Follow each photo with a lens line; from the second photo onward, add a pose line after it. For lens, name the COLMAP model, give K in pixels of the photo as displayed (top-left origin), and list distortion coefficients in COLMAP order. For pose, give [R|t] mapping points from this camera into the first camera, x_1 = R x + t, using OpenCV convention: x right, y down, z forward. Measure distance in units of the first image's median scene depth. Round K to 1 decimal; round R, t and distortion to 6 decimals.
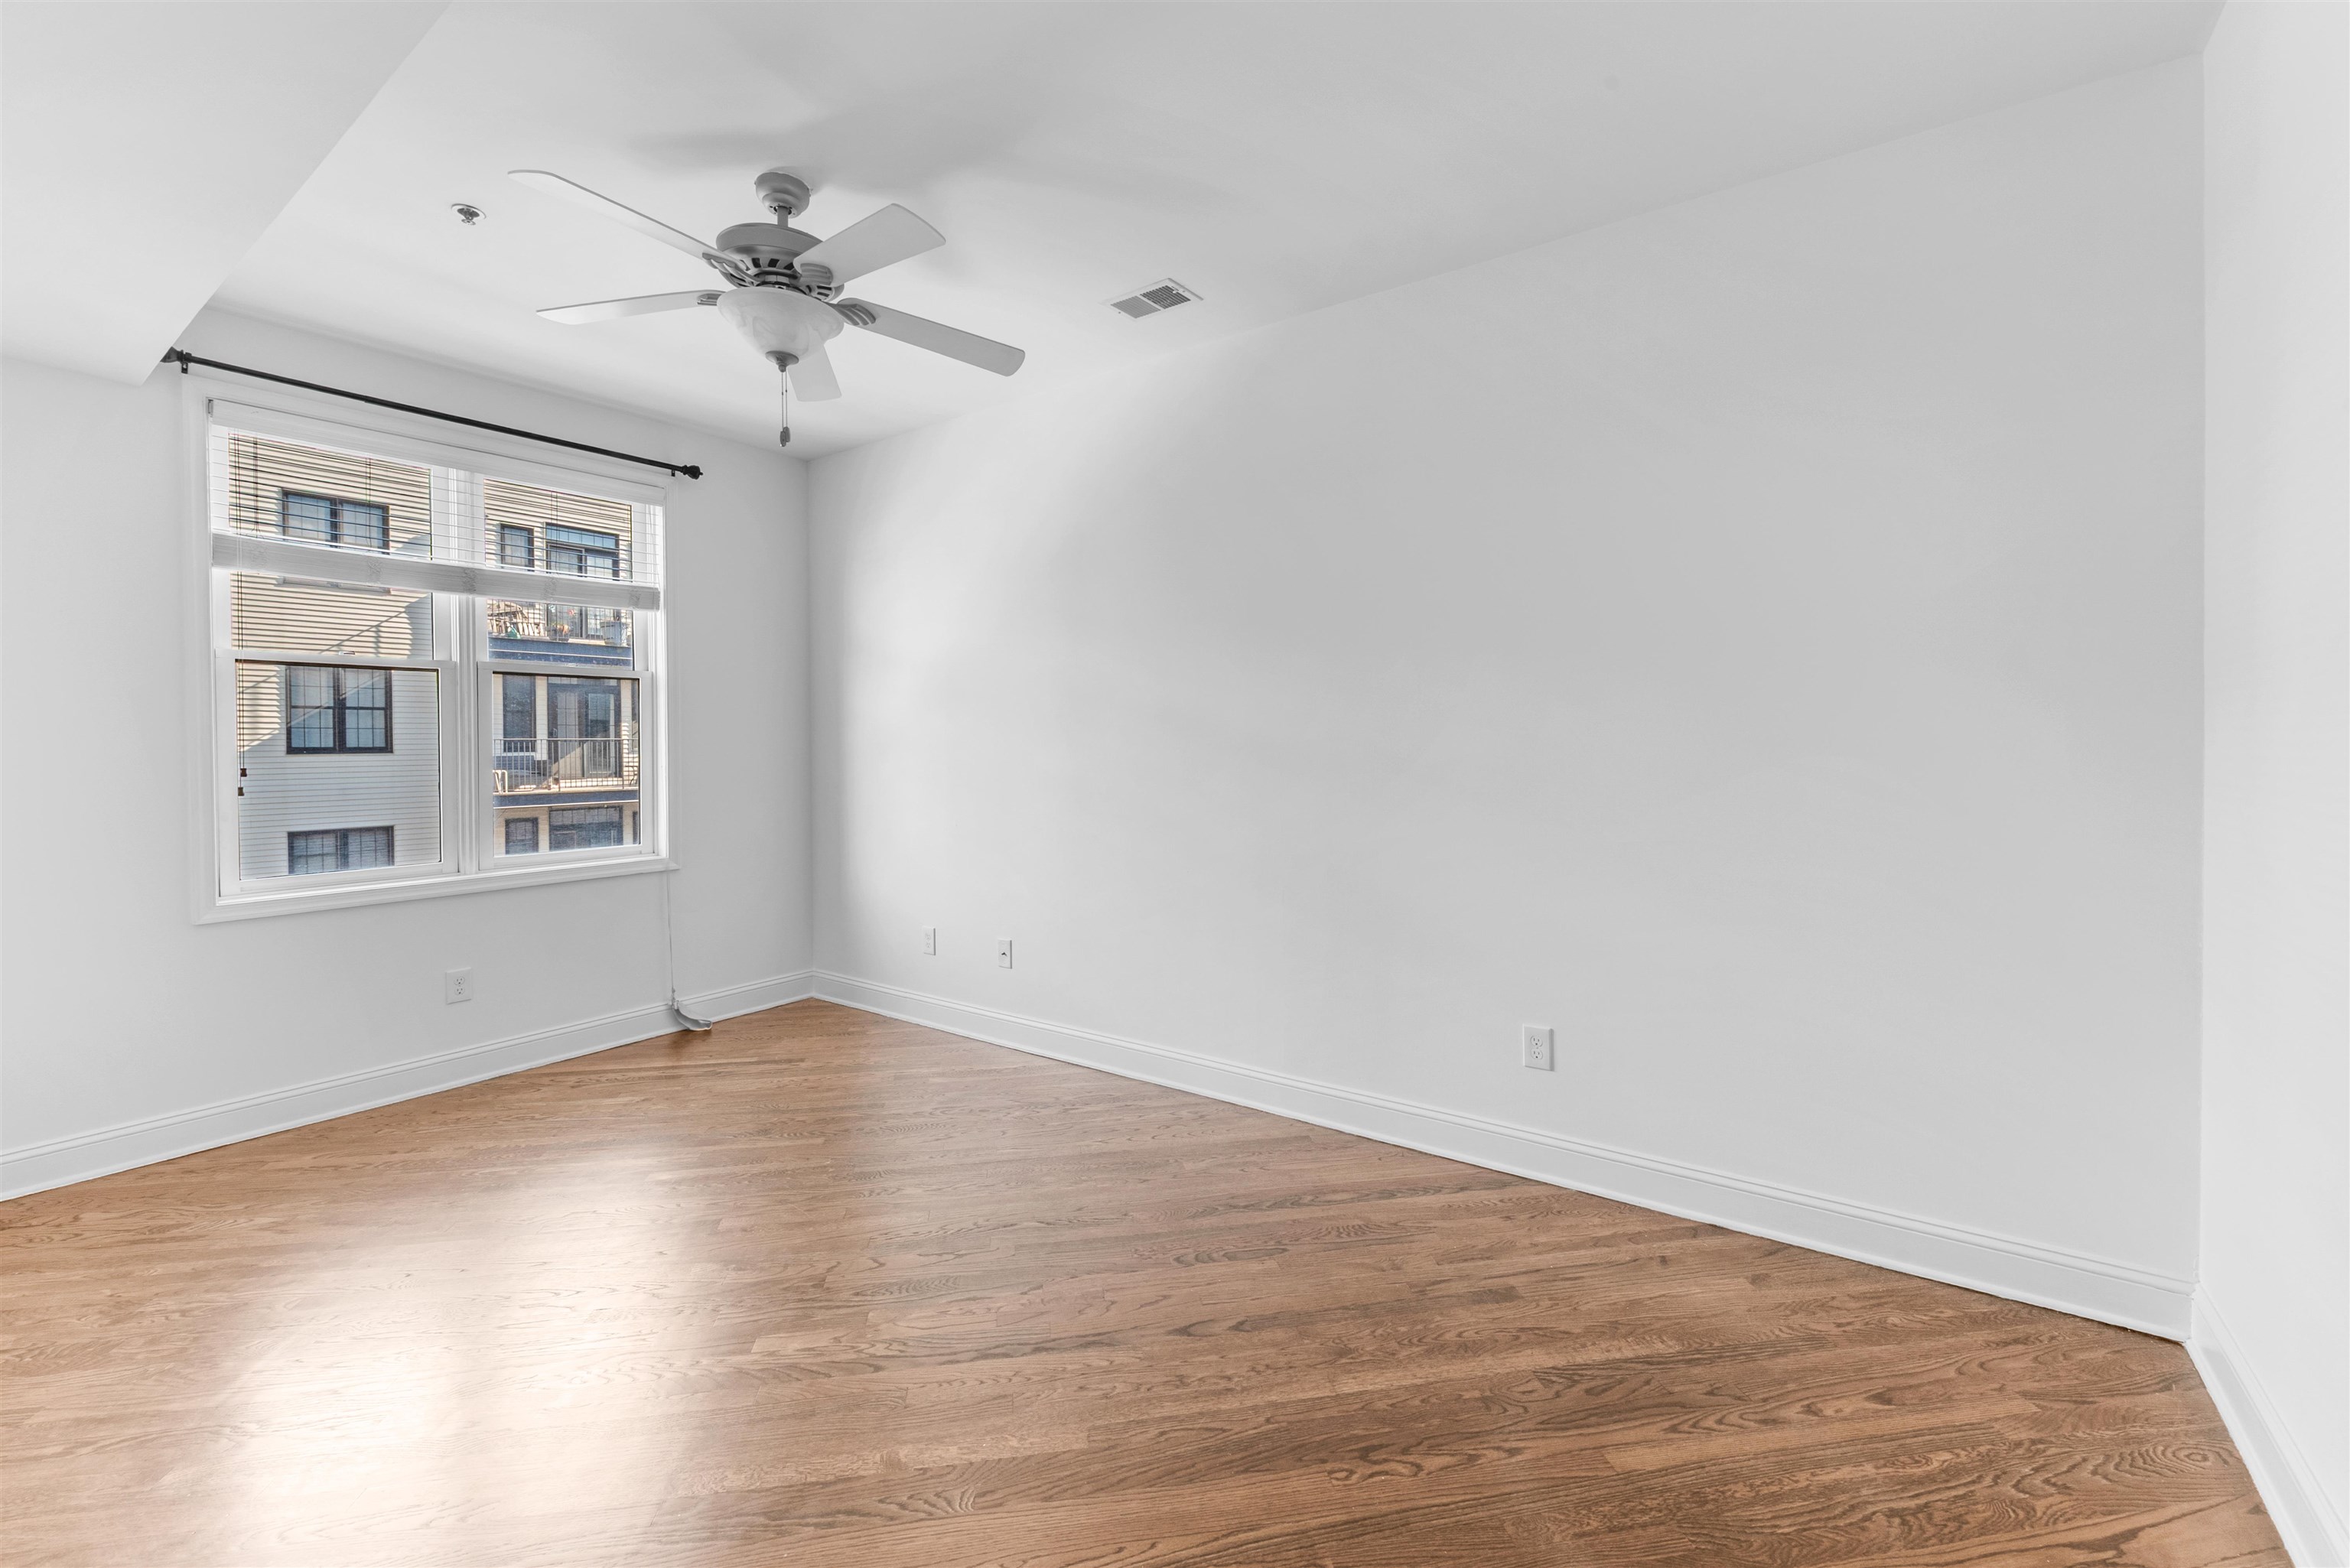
lens RADIAL K [[970.1, 0, 1170.3], [0, 970.1, 761.0], [0, 0, 1]] dist [-0.001101, -0.000067]
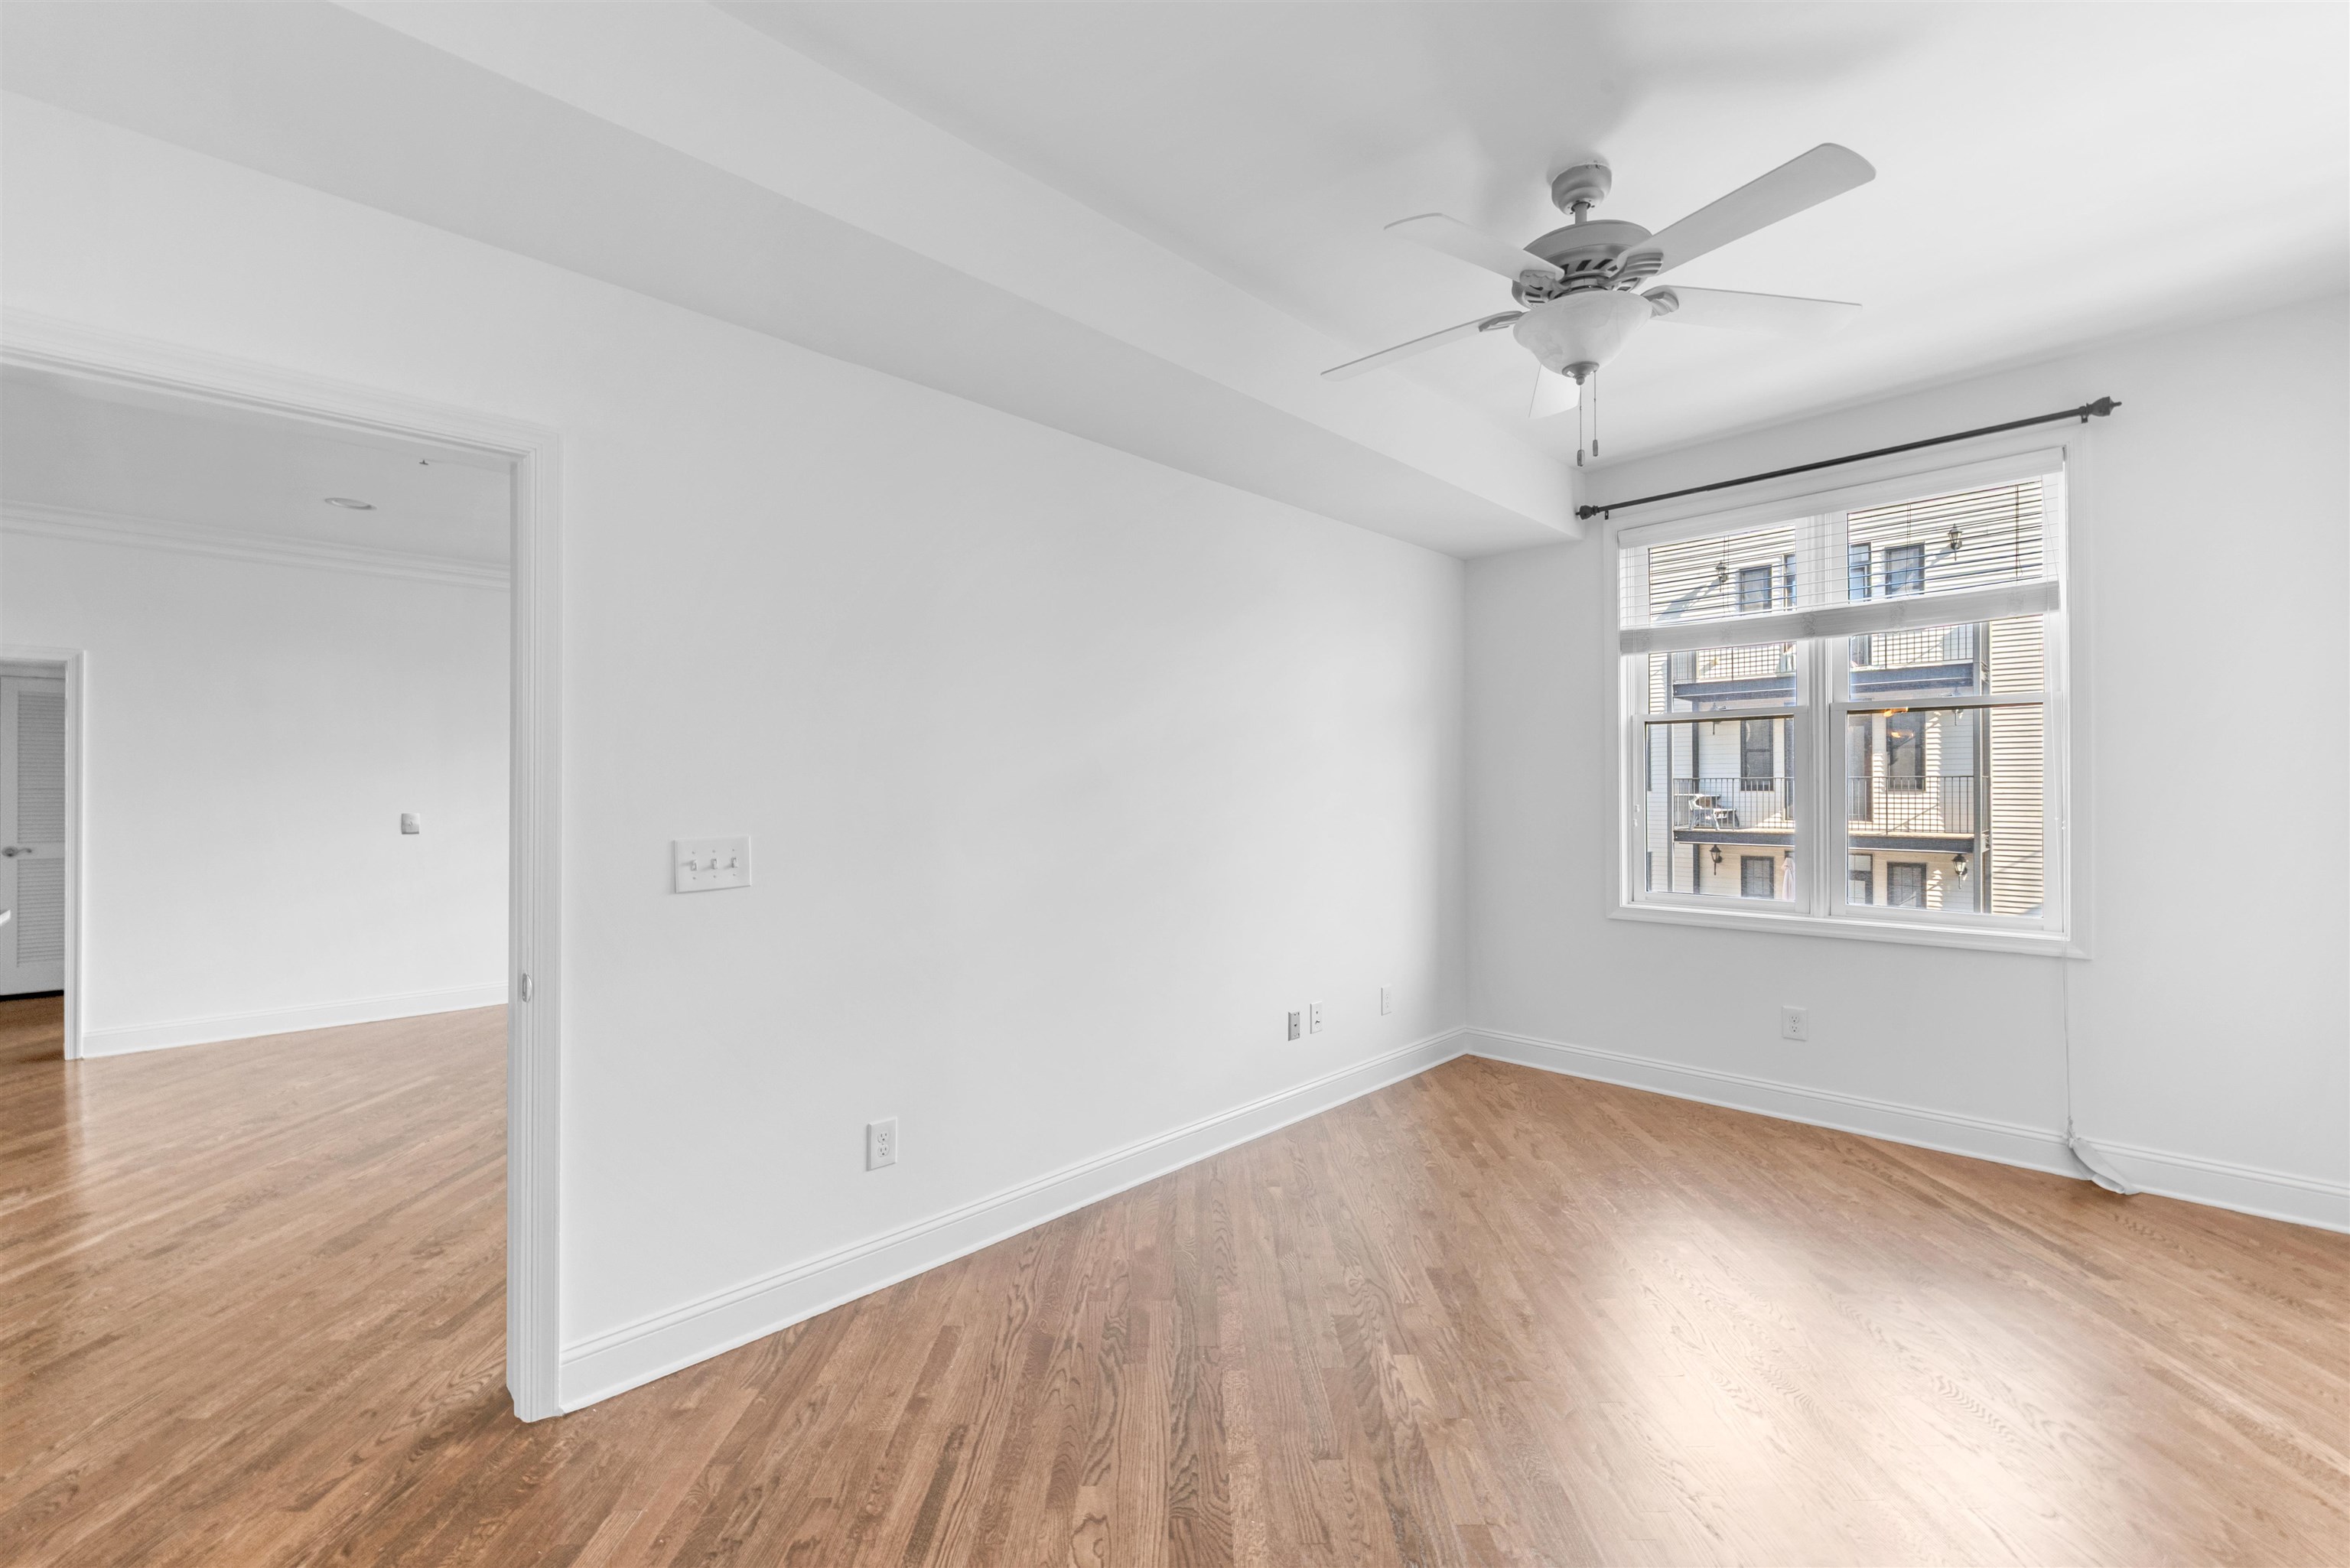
lens RADIAL K [[953.3, 0, 1175.0], [0, 953.3, 784.0], [0, 0, 1]] dist [0.000759, 0.000094]
pose [[-0.161542, 0.003771, -0.986859, 0.395133], [-0.015484, 0.999860, 0.006356, -0.017757], [0.986744, 0.016307, -0.161461, 0.557408]]
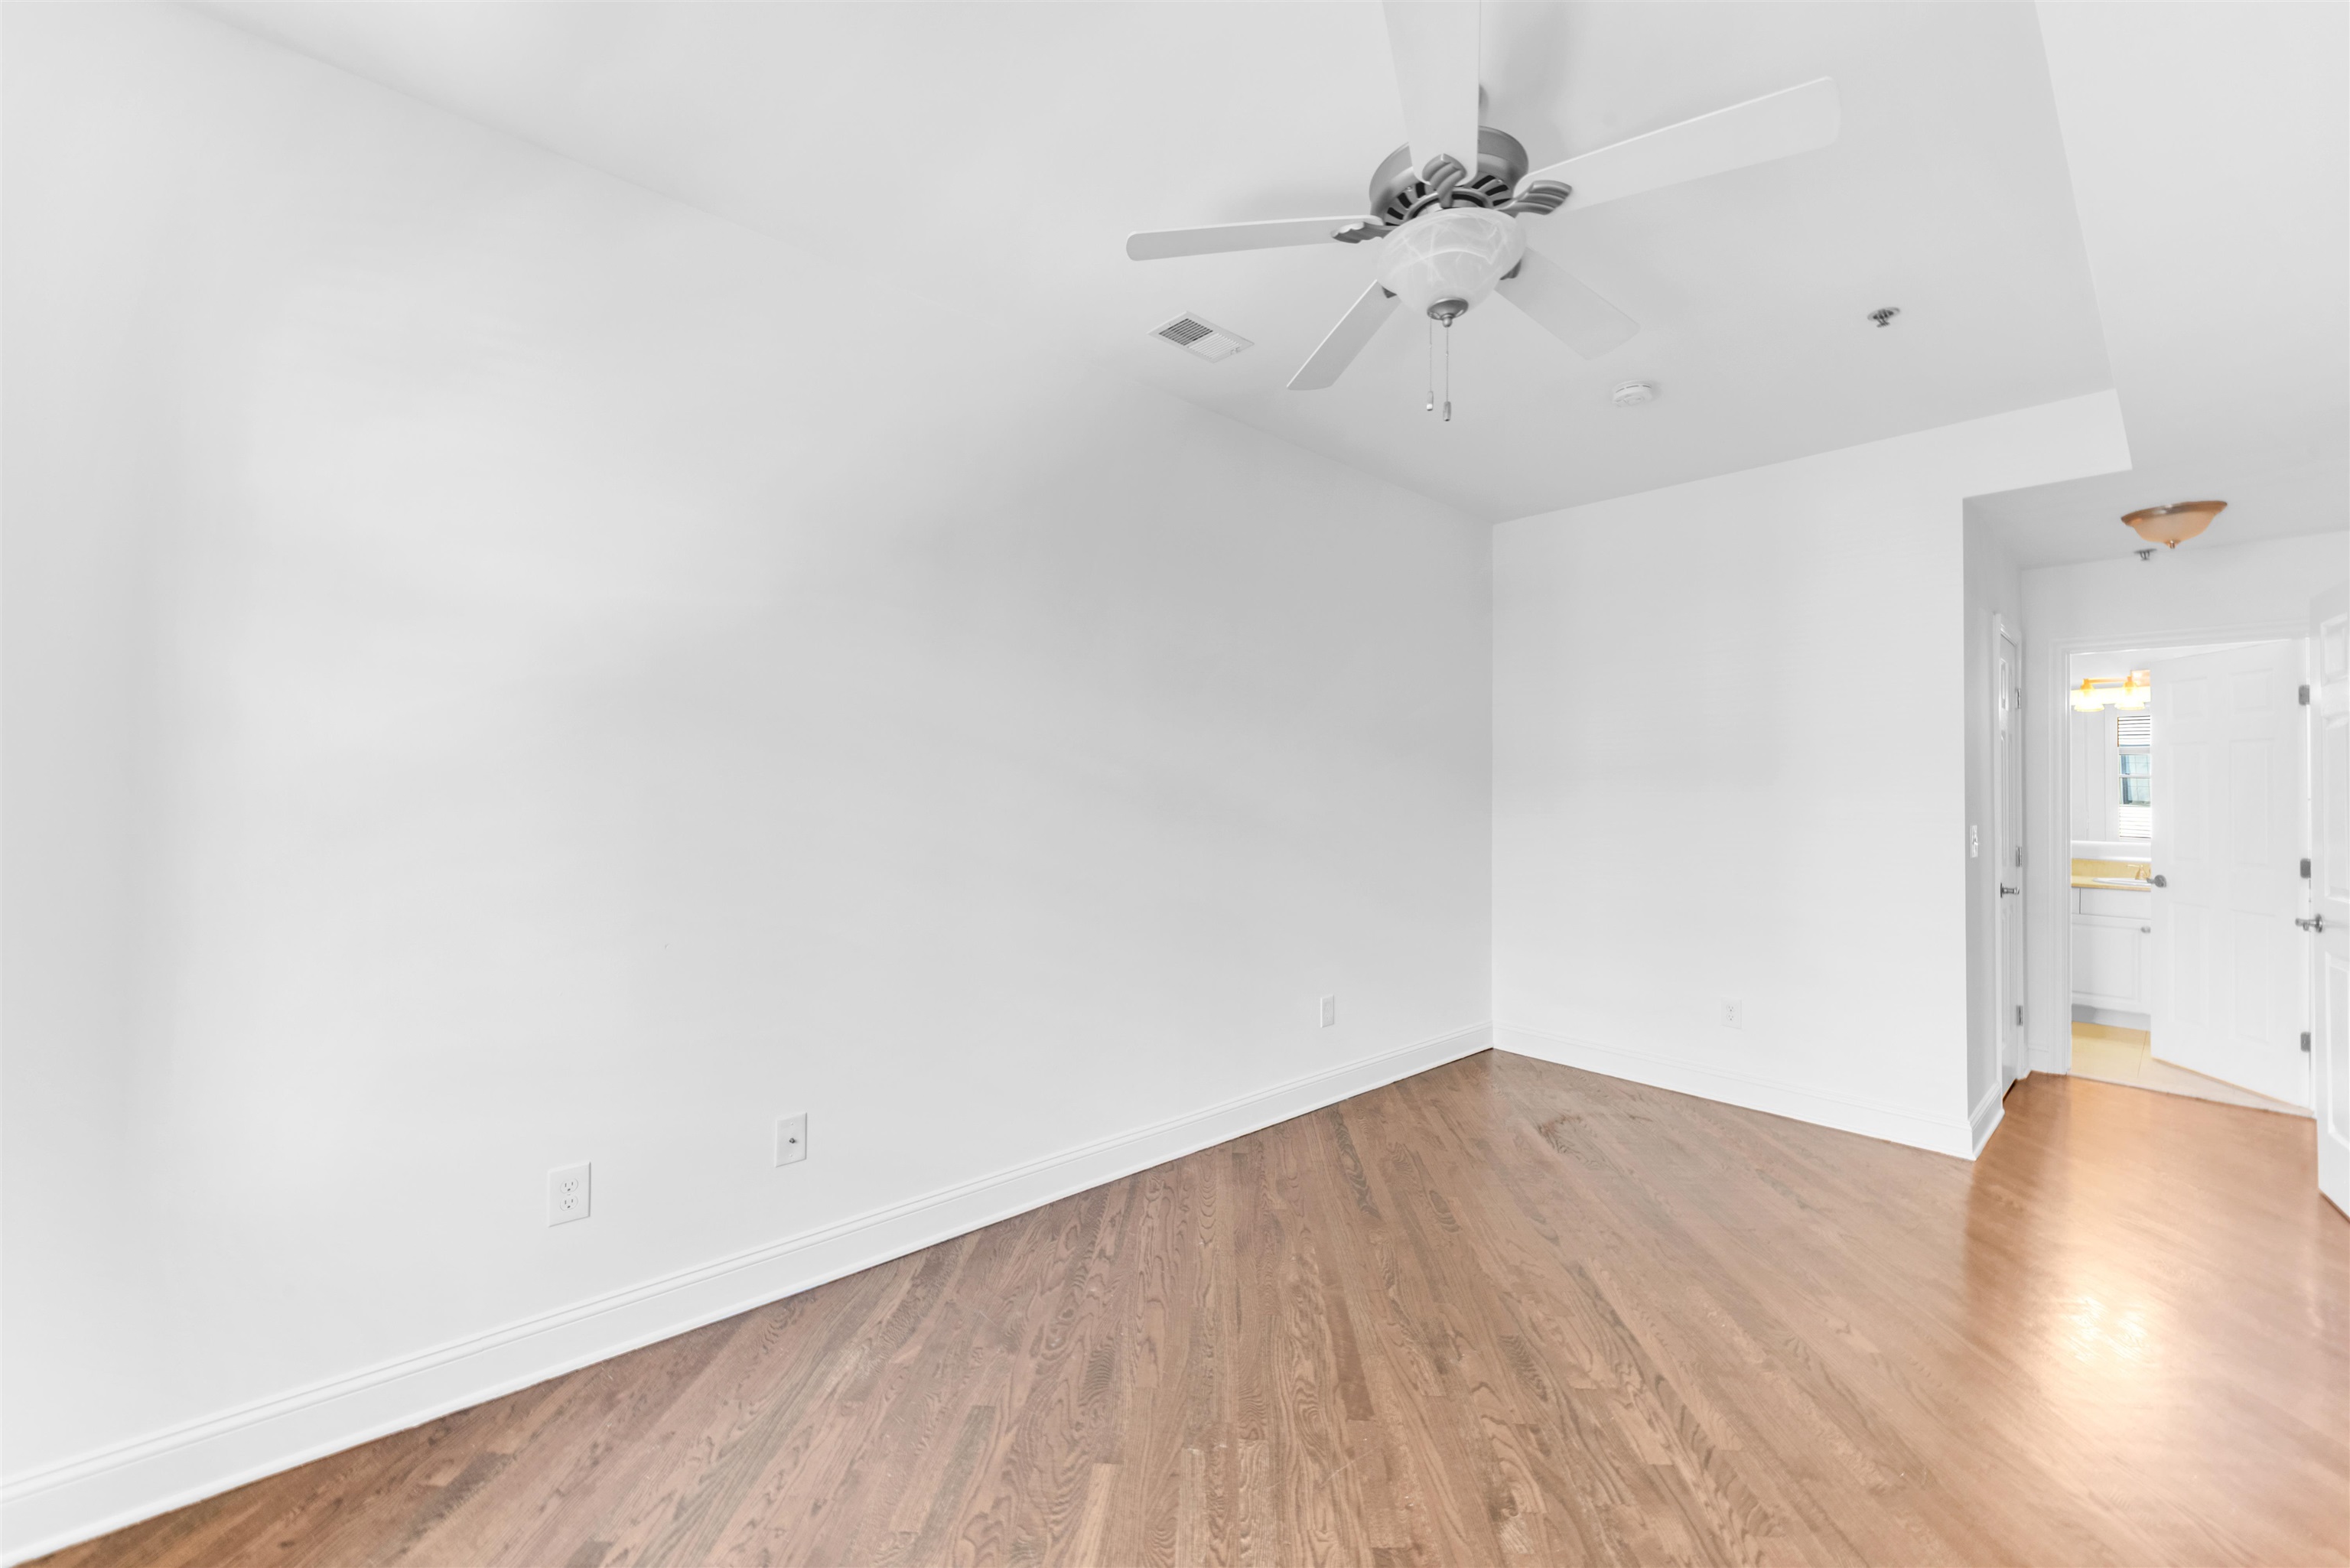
lens RADIAL K [[953.3, 0, 1175.0], [0, 953.3, 784.0], [0, 0, 1]] dist [0.000759, 0.000094]
pose [[0.190228, 0.018813, 0.981560, -0.856023], [0.012036, 0.999697, -0.021494, -0.010328], [-0.981666, 0.015903, 0.189944, 0.773899]]
